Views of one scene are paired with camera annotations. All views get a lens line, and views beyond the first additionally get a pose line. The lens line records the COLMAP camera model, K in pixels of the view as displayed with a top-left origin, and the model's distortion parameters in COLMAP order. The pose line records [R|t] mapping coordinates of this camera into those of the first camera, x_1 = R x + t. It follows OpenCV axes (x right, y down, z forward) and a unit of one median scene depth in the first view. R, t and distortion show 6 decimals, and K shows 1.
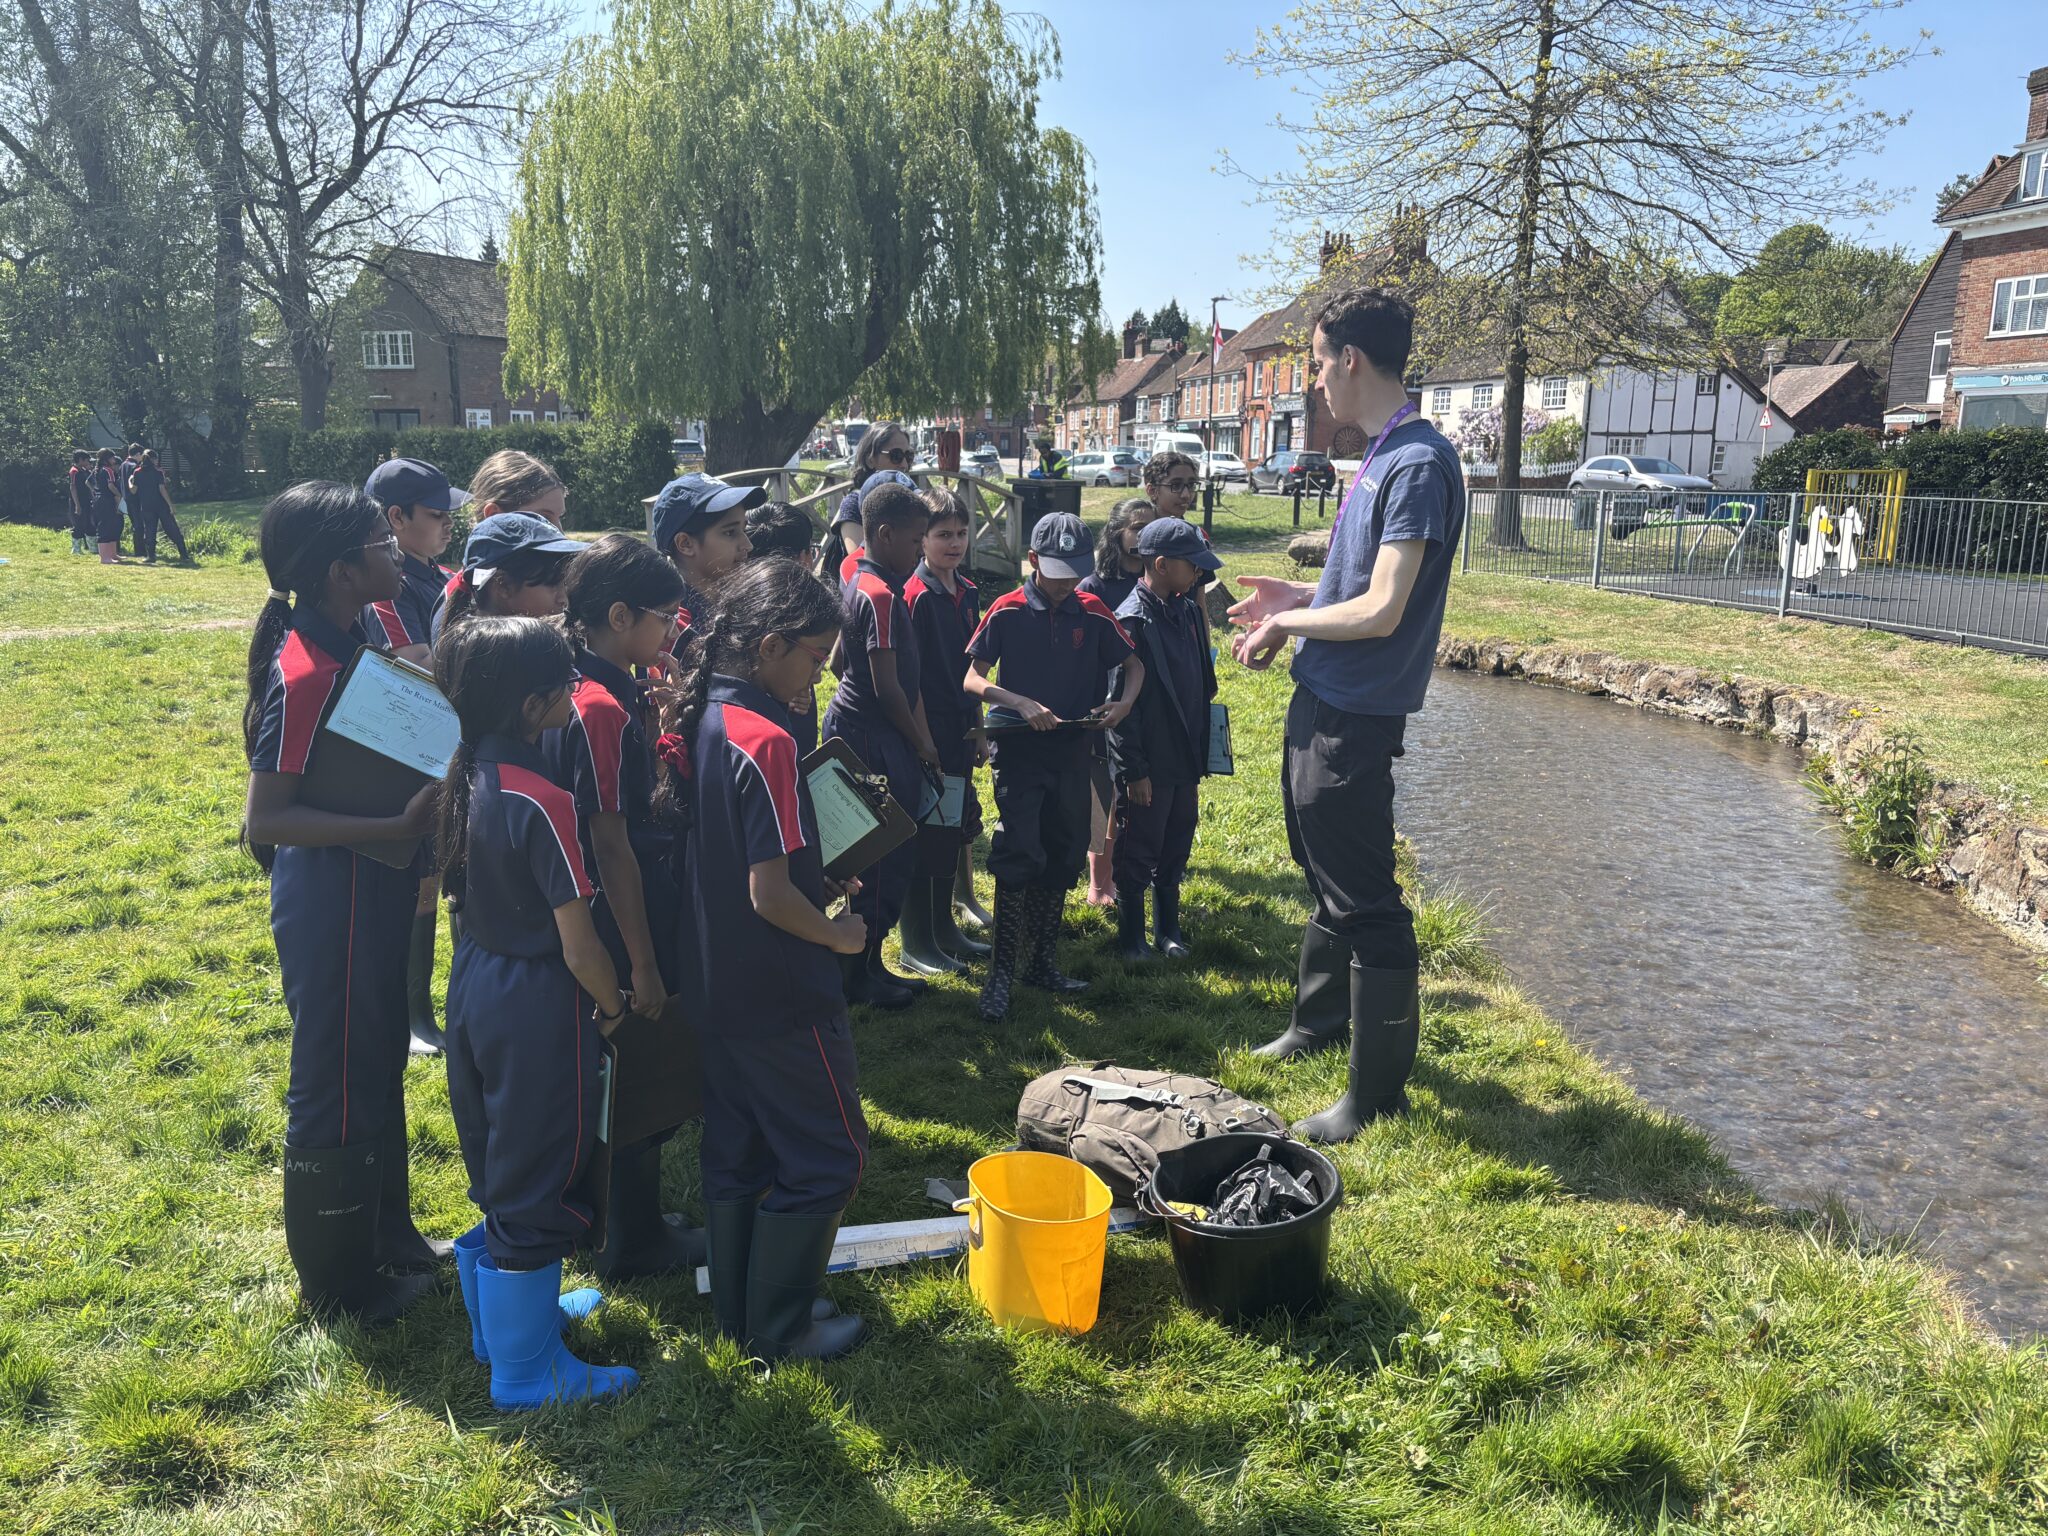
lens RADIAL K [[1551.9, 0, 1028.0], [0, 1551.9, 693.3], [0, 0, 1]] dist [0.187822, -0.132188]
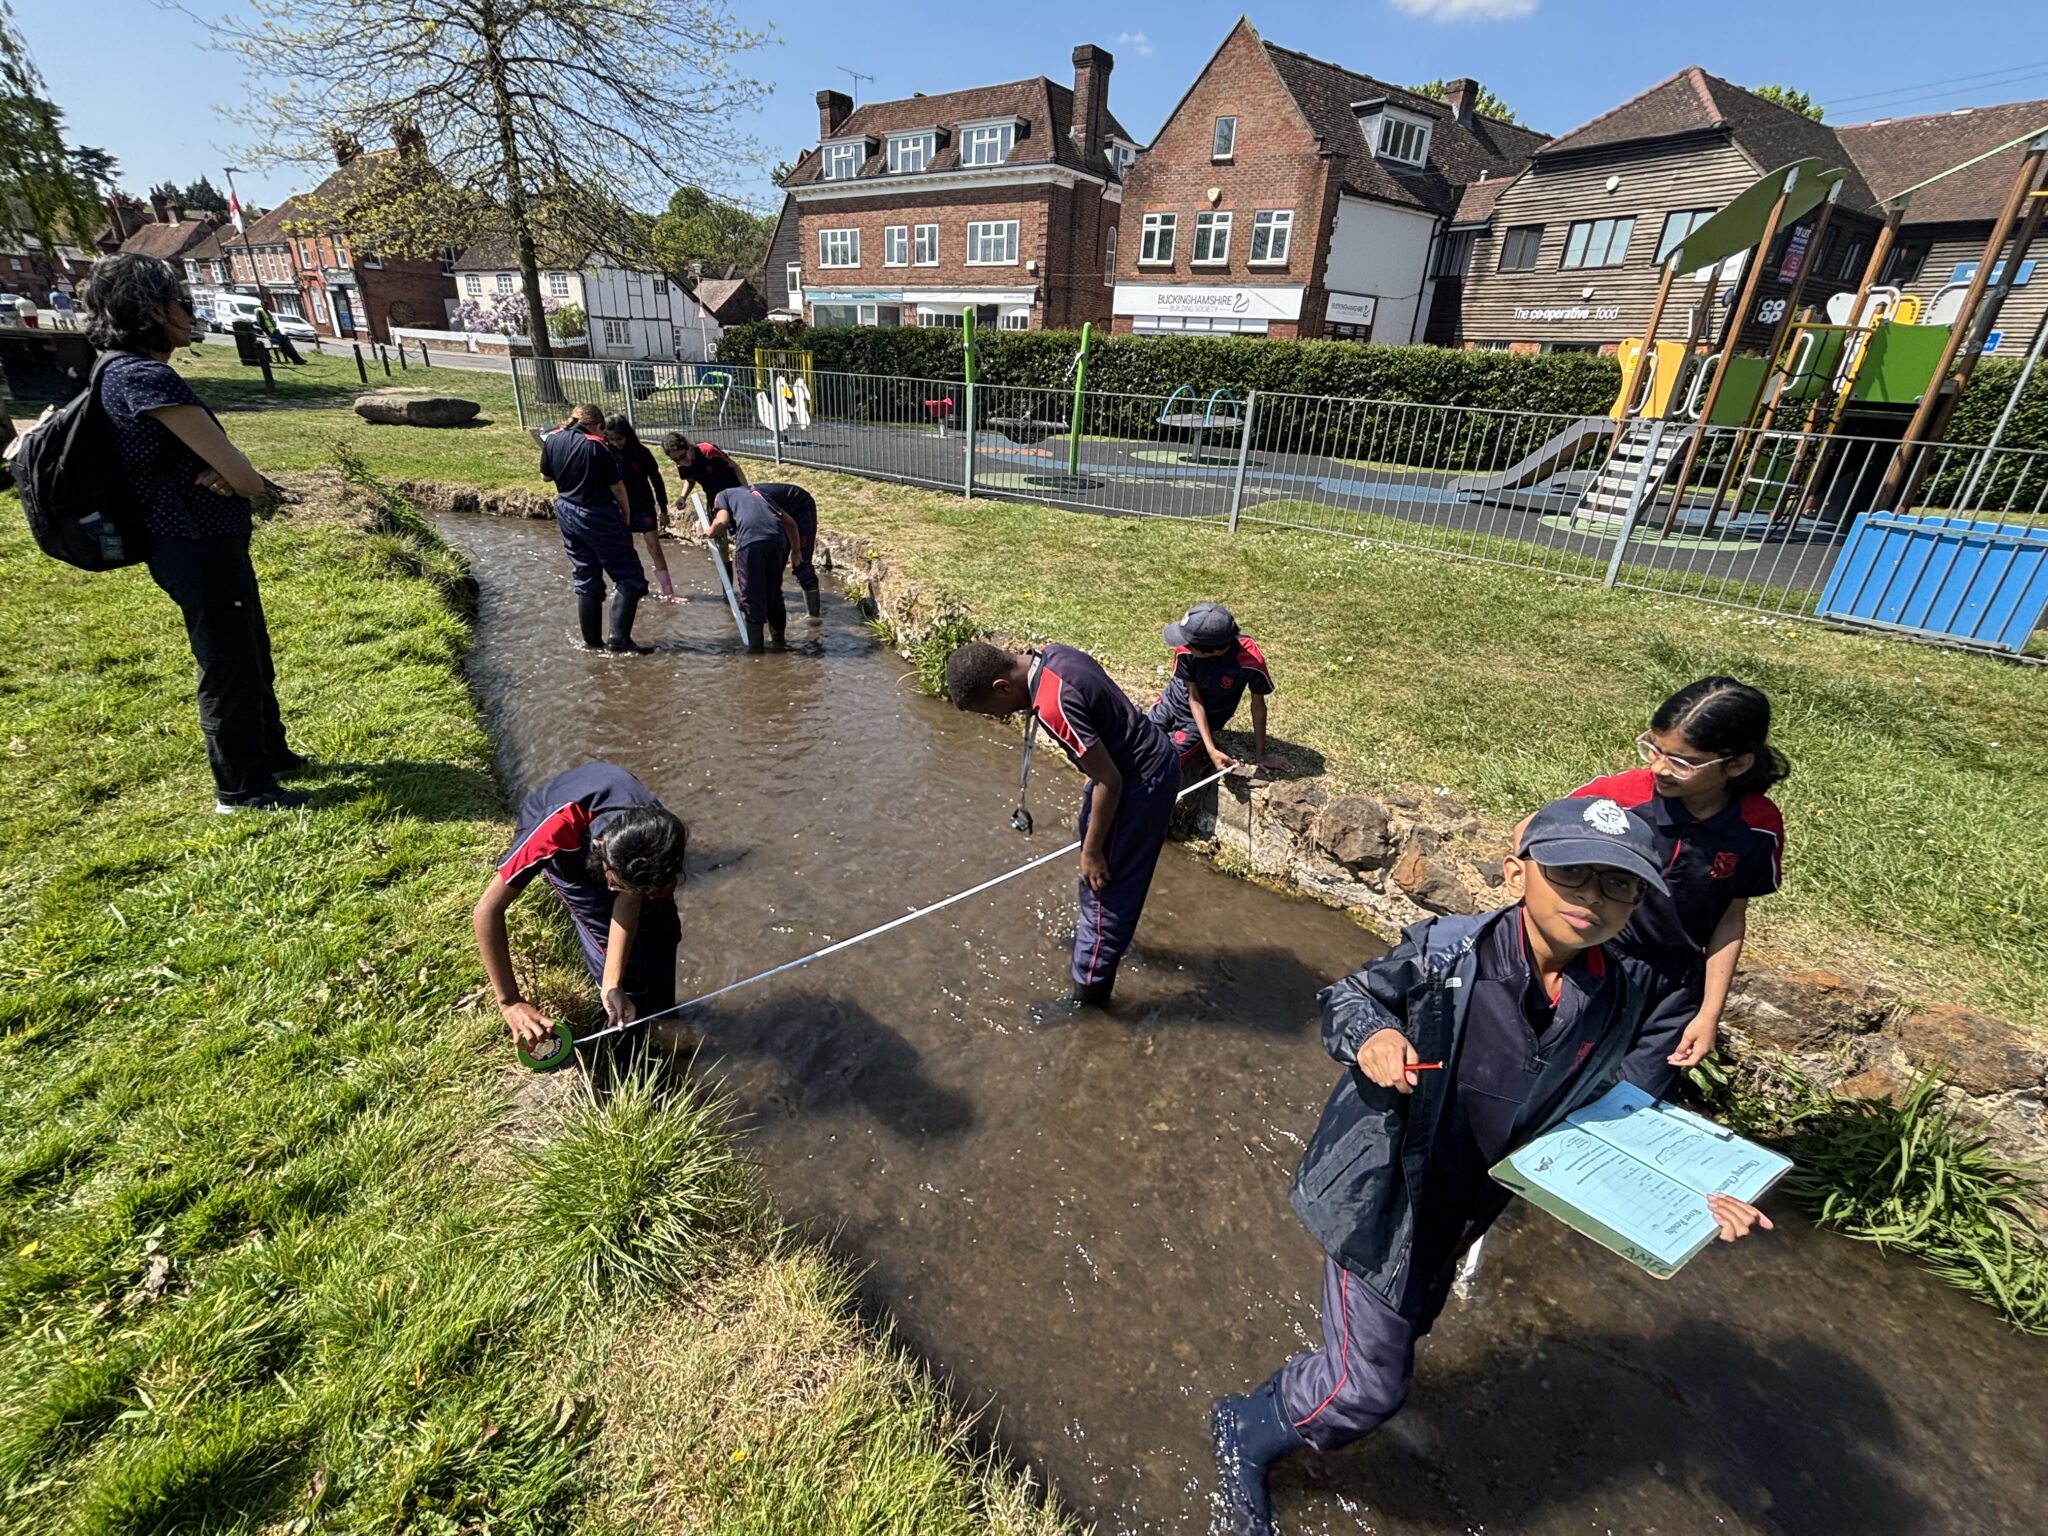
lens RADIAL K [[897.4, 0, 1030.4], [0, 897.4, 728.3], [0, 0, 1]] dist [-0.019933, 0.021293]
pose [[0.723447, -0.251346, 0.643000, 0.034399], [0.073220, 0.954053, 0.290555, -0.017184], [-0.686486, -0.163121, 0.708610, 0.121585]]
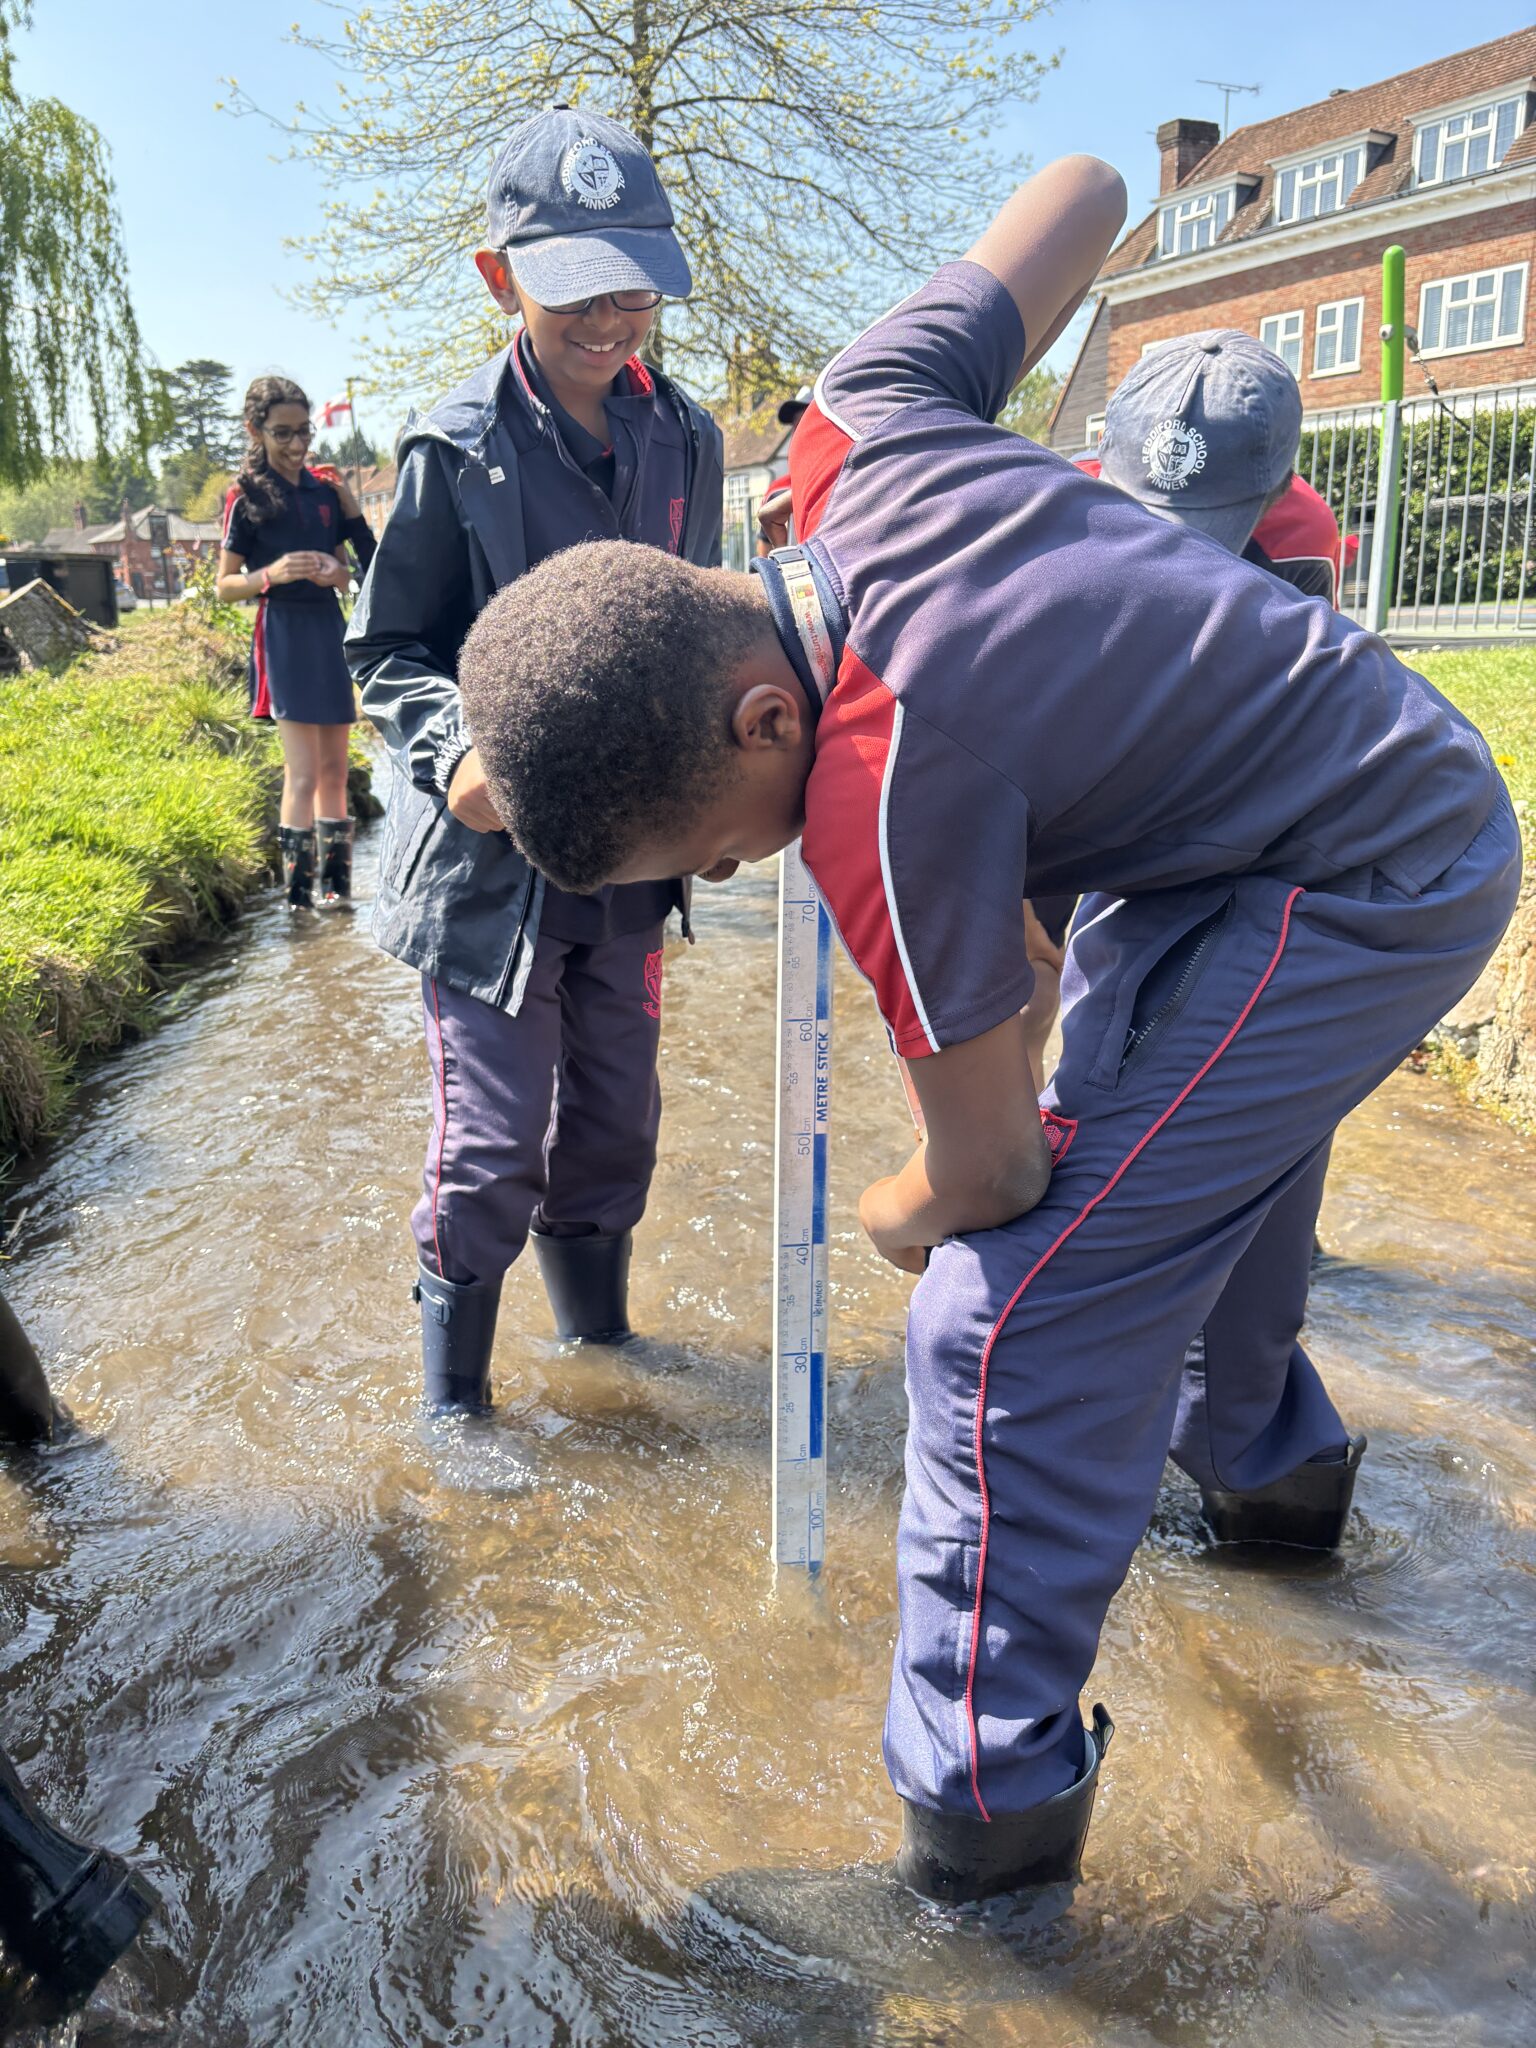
lens RADIAL K [[1605.5, 0, 768.0], [0, 1605.5, 1024.0], [0, 0, 1]] dist [-0.063163, -0.005236]
pose [[0.949279, -0.099563, 0.298257, 0.077000], [0.066728, 0.990728, 0.118341, 0.009283], [-0.307274, -0.092437, 0.947121, 0.168320]]
